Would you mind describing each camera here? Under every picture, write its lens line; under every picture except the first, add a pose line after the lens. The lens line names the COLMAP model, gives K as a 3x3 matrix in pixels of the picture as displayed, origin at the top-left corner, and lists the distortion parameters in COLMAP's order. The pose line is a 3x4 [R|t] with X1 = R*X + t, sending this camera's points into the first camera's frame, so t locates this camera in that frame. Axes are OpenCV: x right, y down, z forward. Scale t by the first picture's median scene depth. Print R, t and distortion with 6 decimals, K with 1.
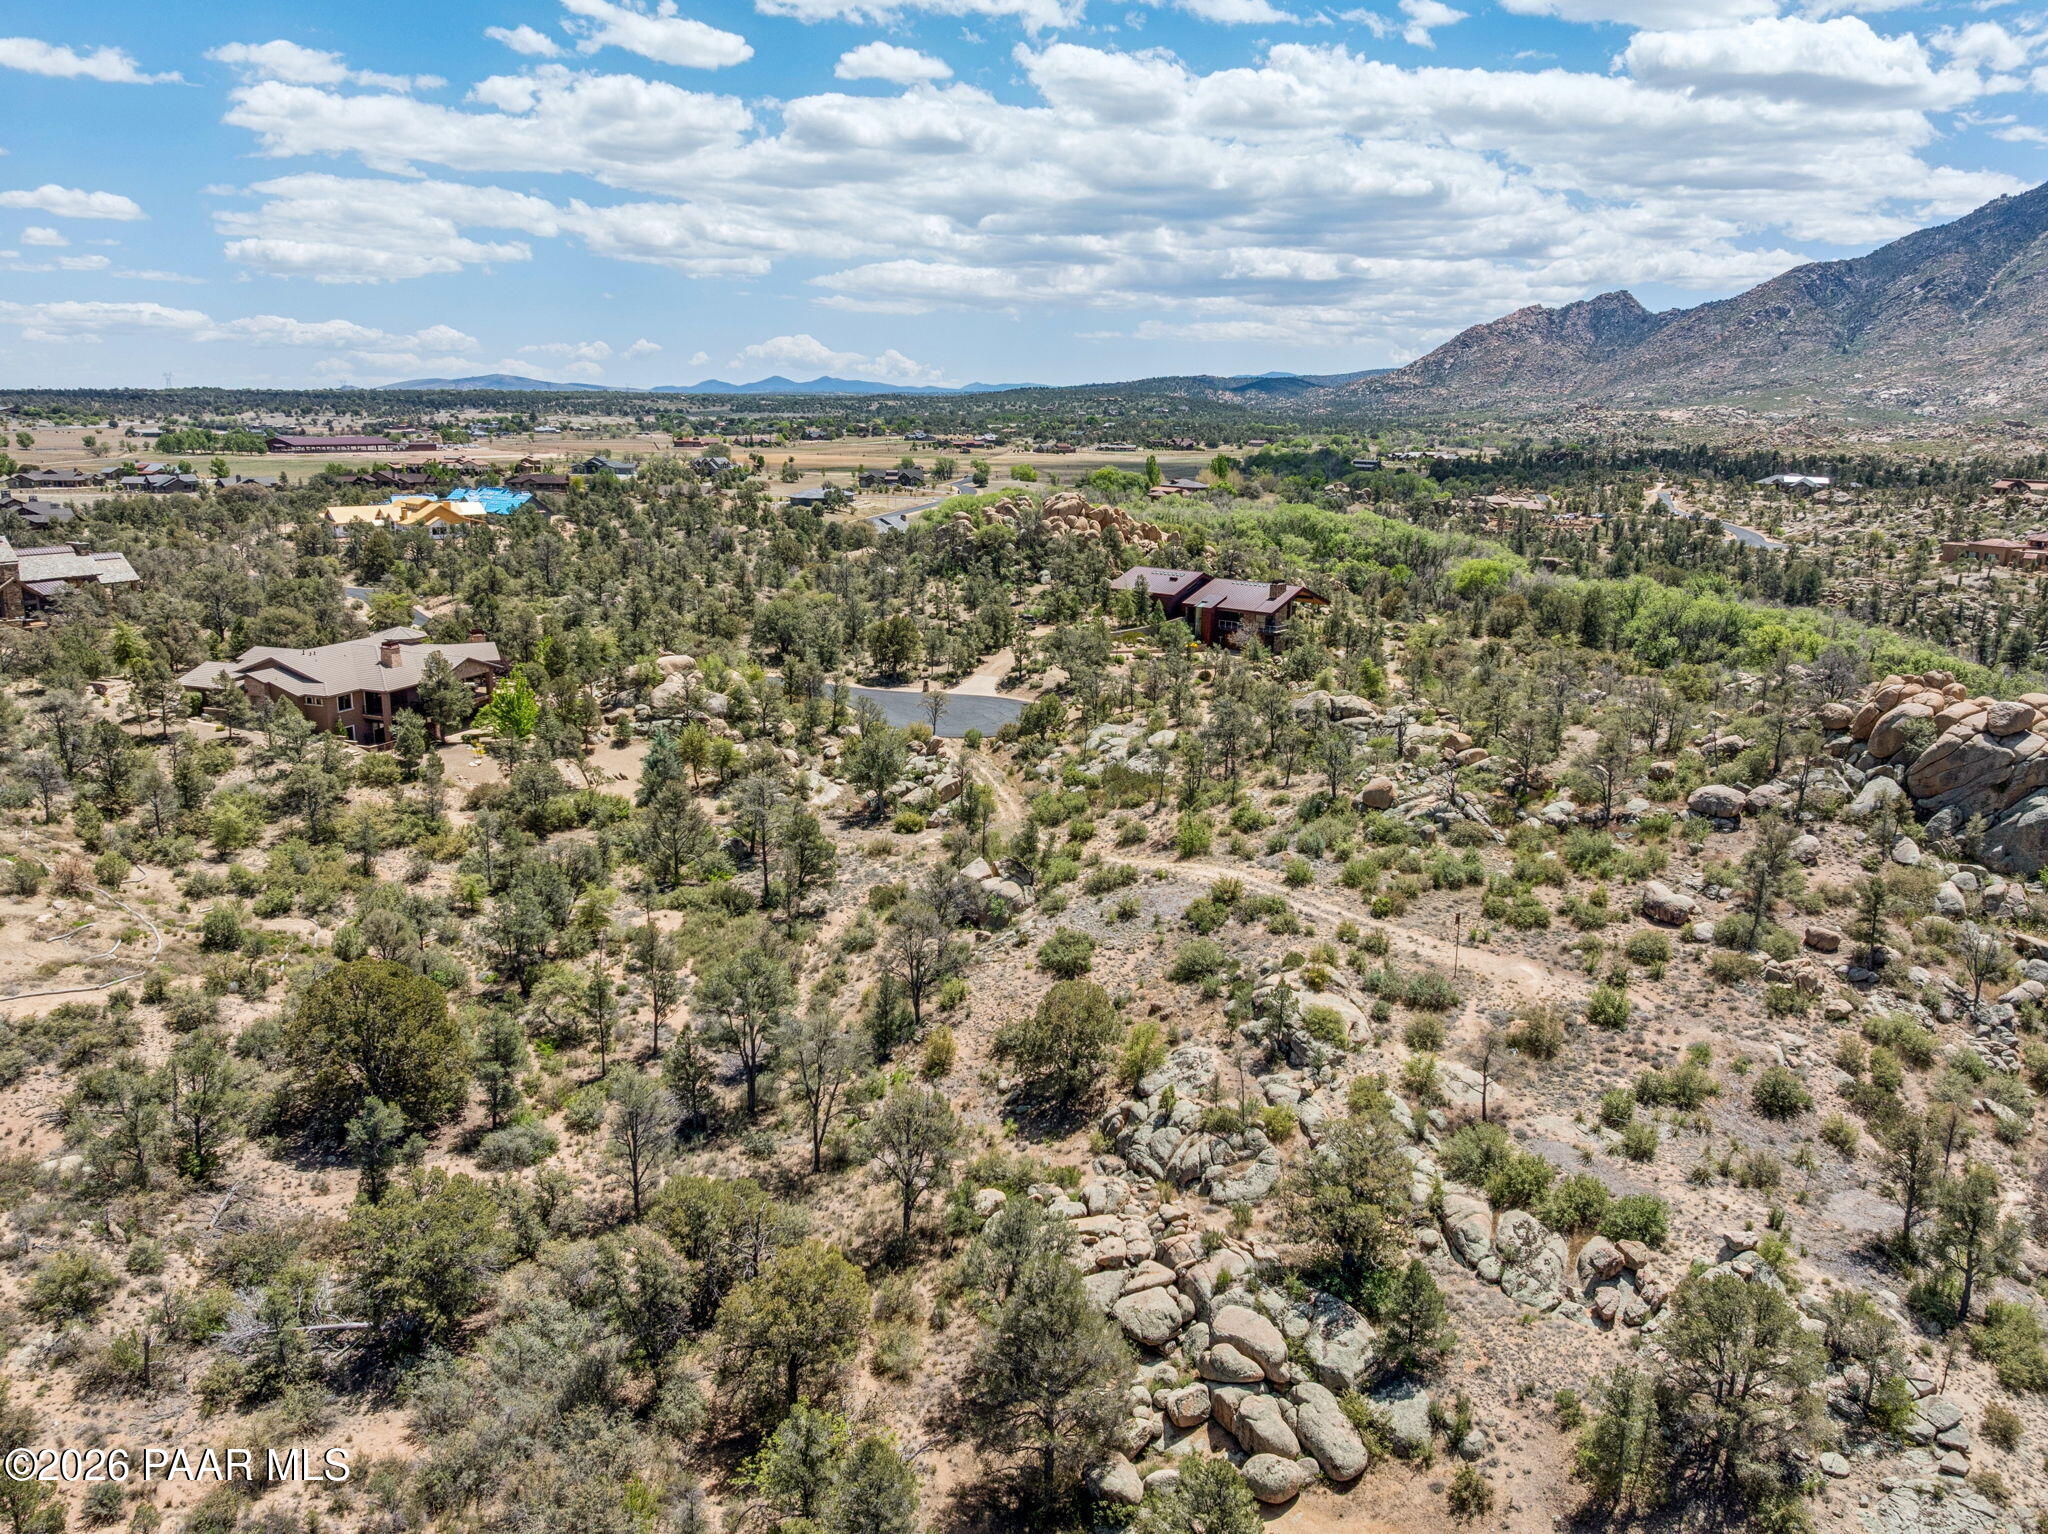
lens RADIAL K [[1481.8, 0, 1026.6], [0, 1481.8, 780.9], [0, 0, 1]] dist [-0.039623, 0.010925]
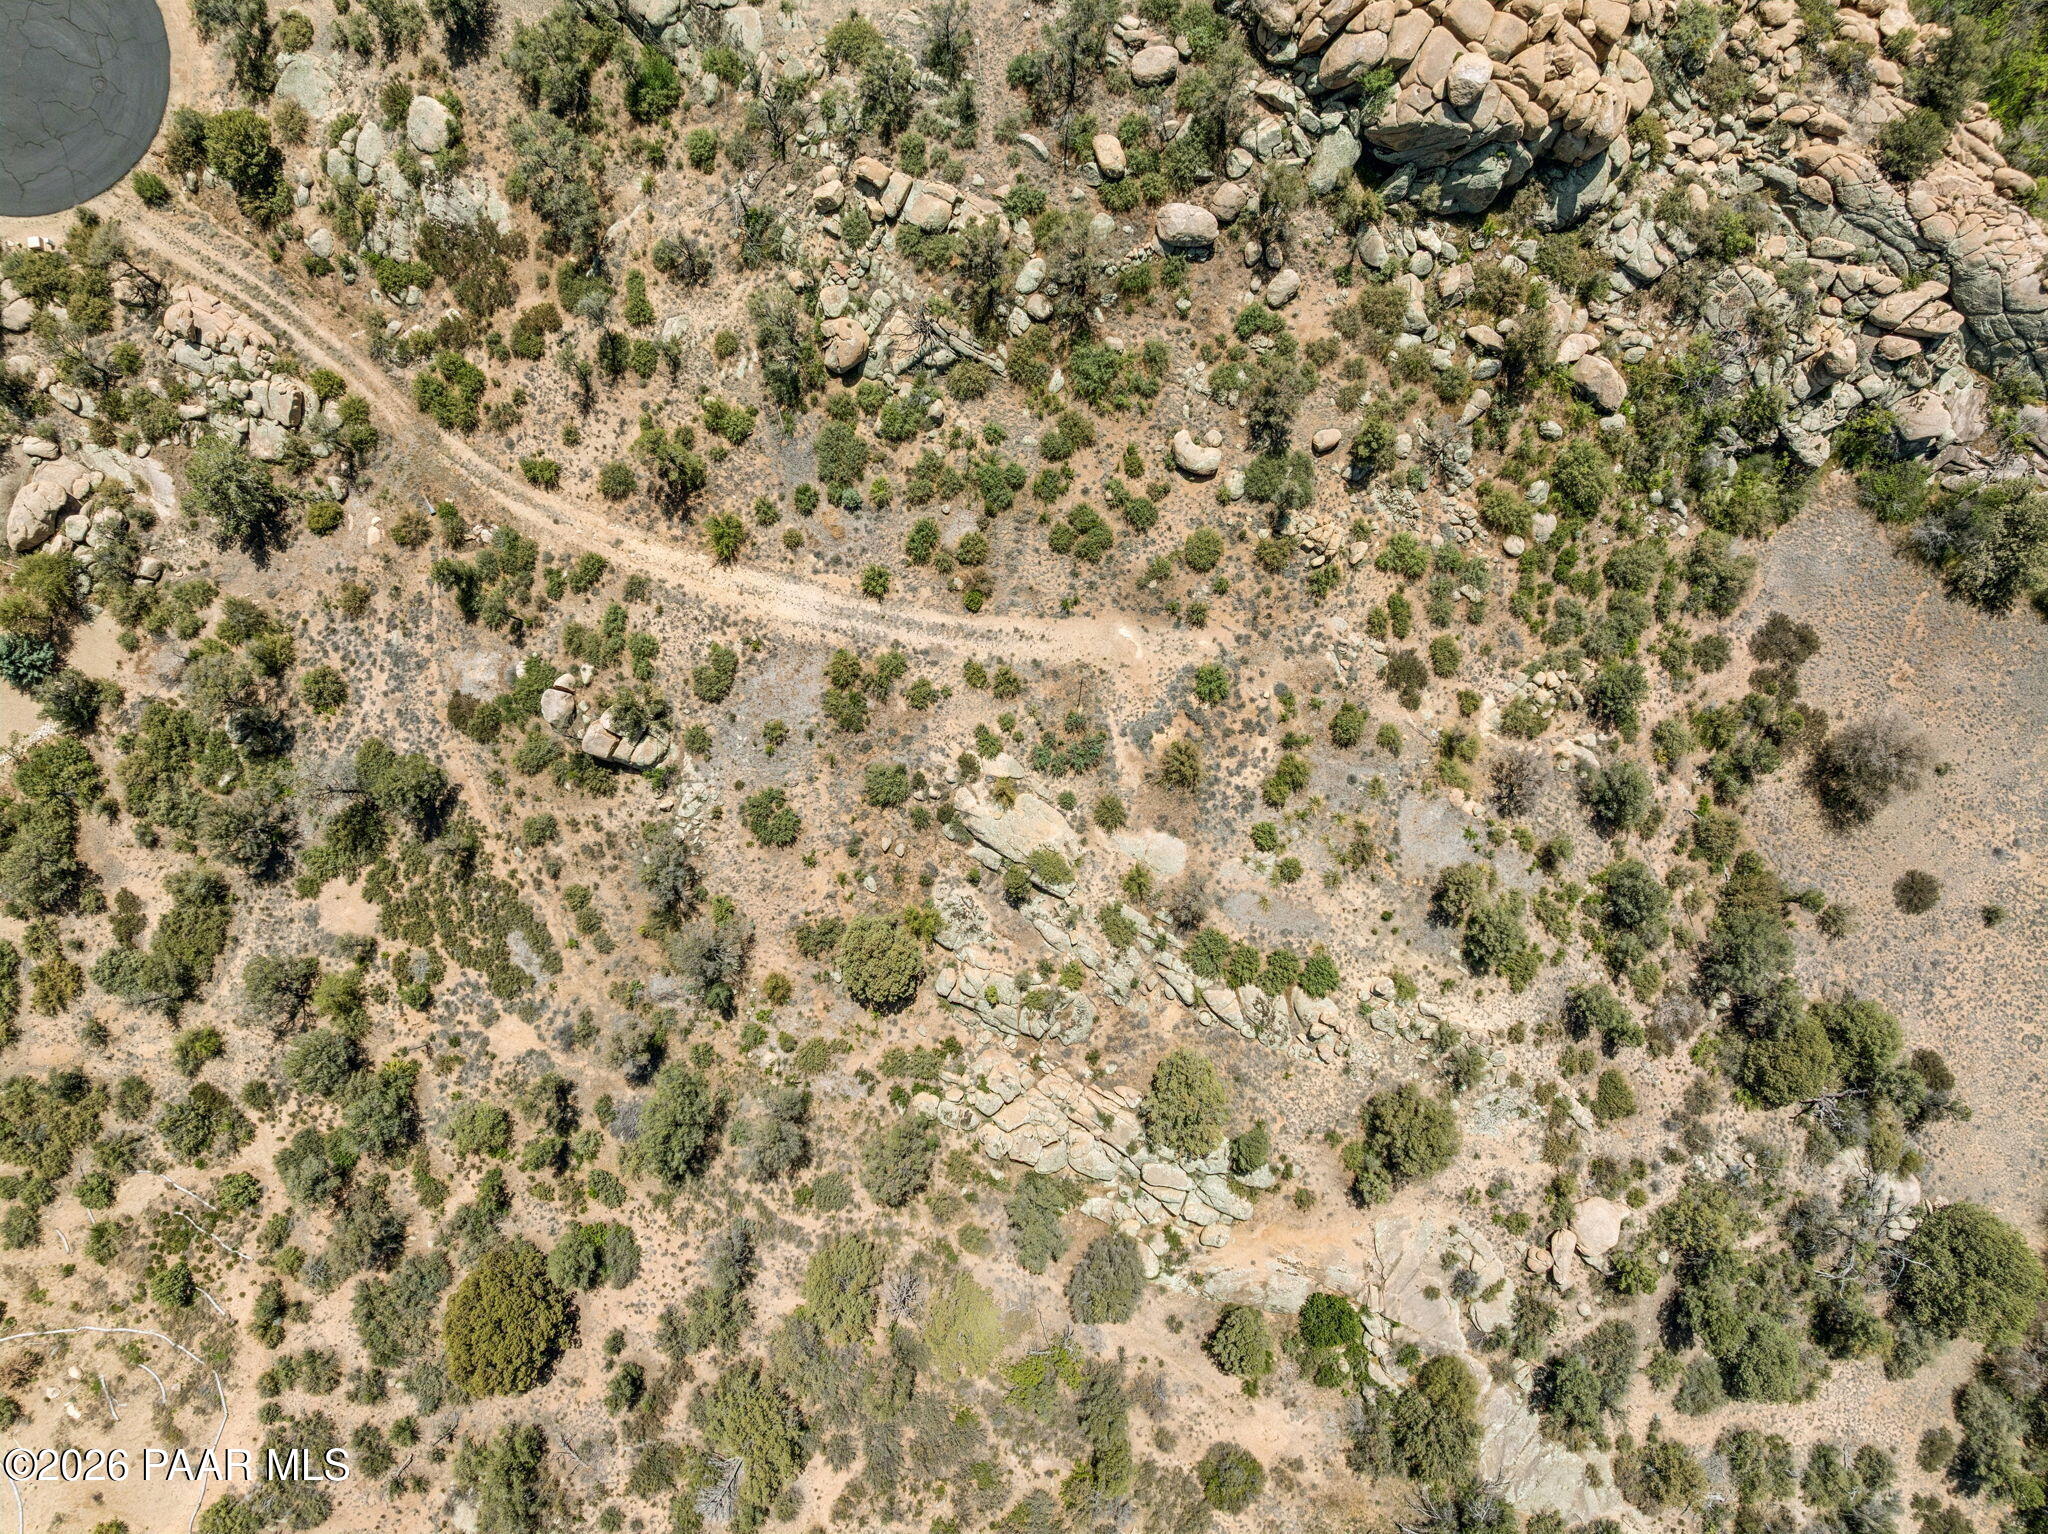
lens RADIAL K [[1457.1, 0, 1015.9], [0, 1457.1, 772.2], [0, 0, 1]] dist [-0.037717, 0.012446]
pose [[0.787350, -0.616453, -0.008052, 0.181757], [0.176036, 0.212282, 0.961222, -0.815555], [-0.590839, -0.758236, 0.275658, 0.556940]]
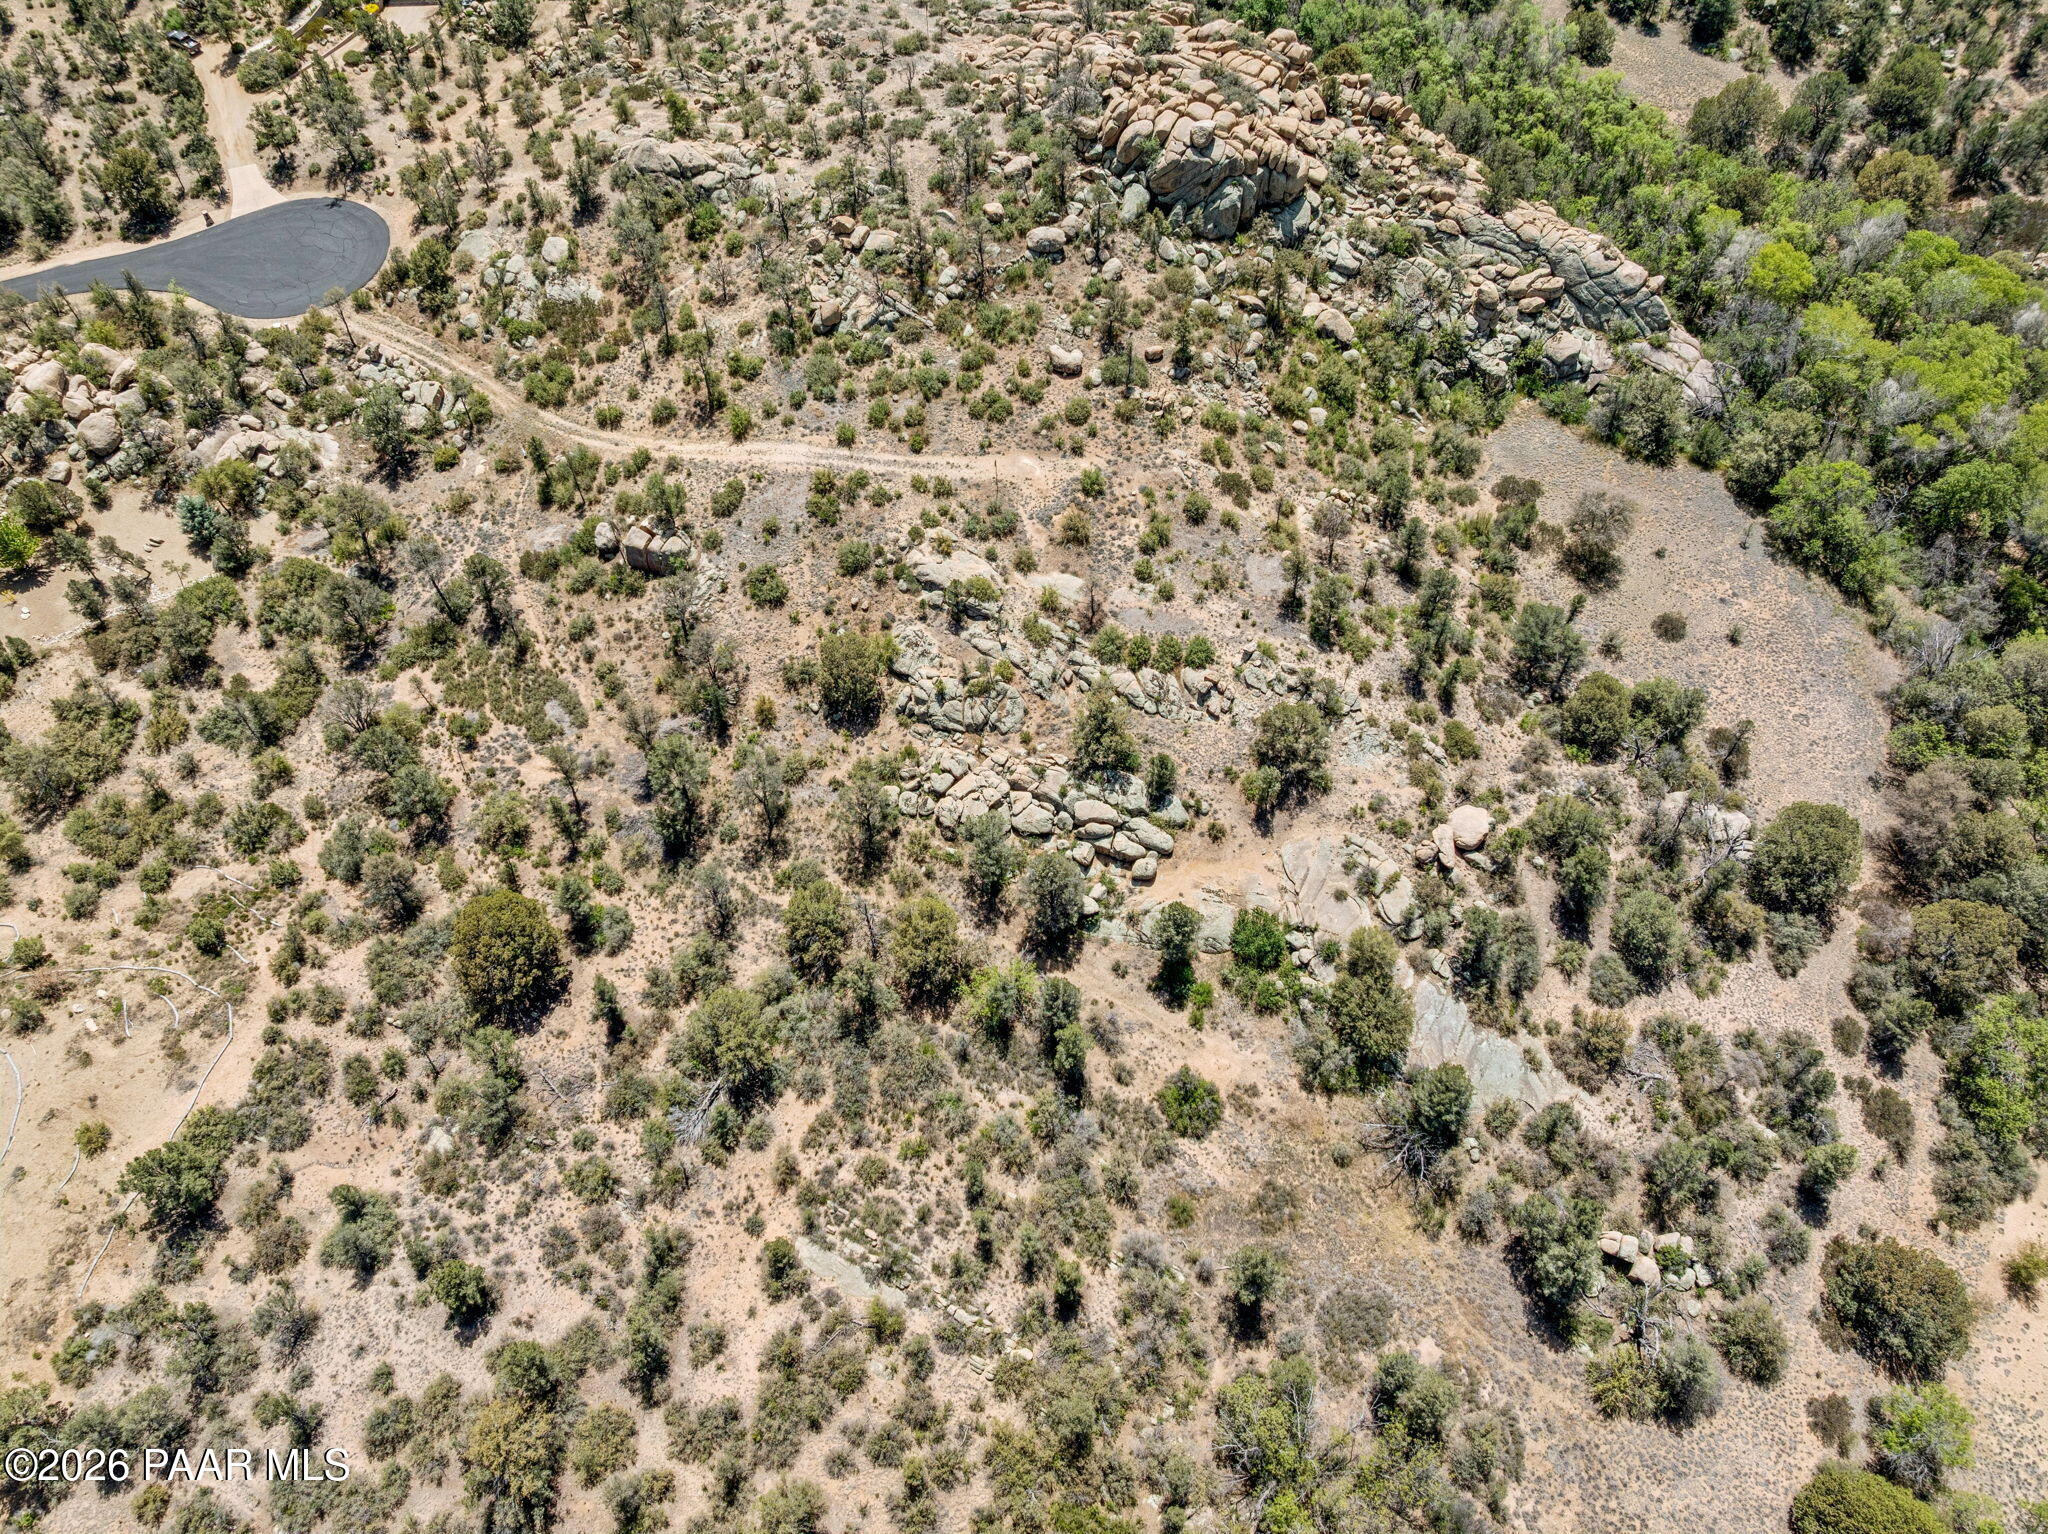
lens RADIAL K [[1457.1, 0, 1015.5], [0, 1457.1, 765.0], [0, 0, 1]] dist [-0.037717, 0.012446]
pose [[0.746785, -0.561666, 0.356151, -0.353240], [0.187367, 0.691502, 0.697653, -0.634297], [-0.638127, -0.454265, 0.621641, -0.101293]]
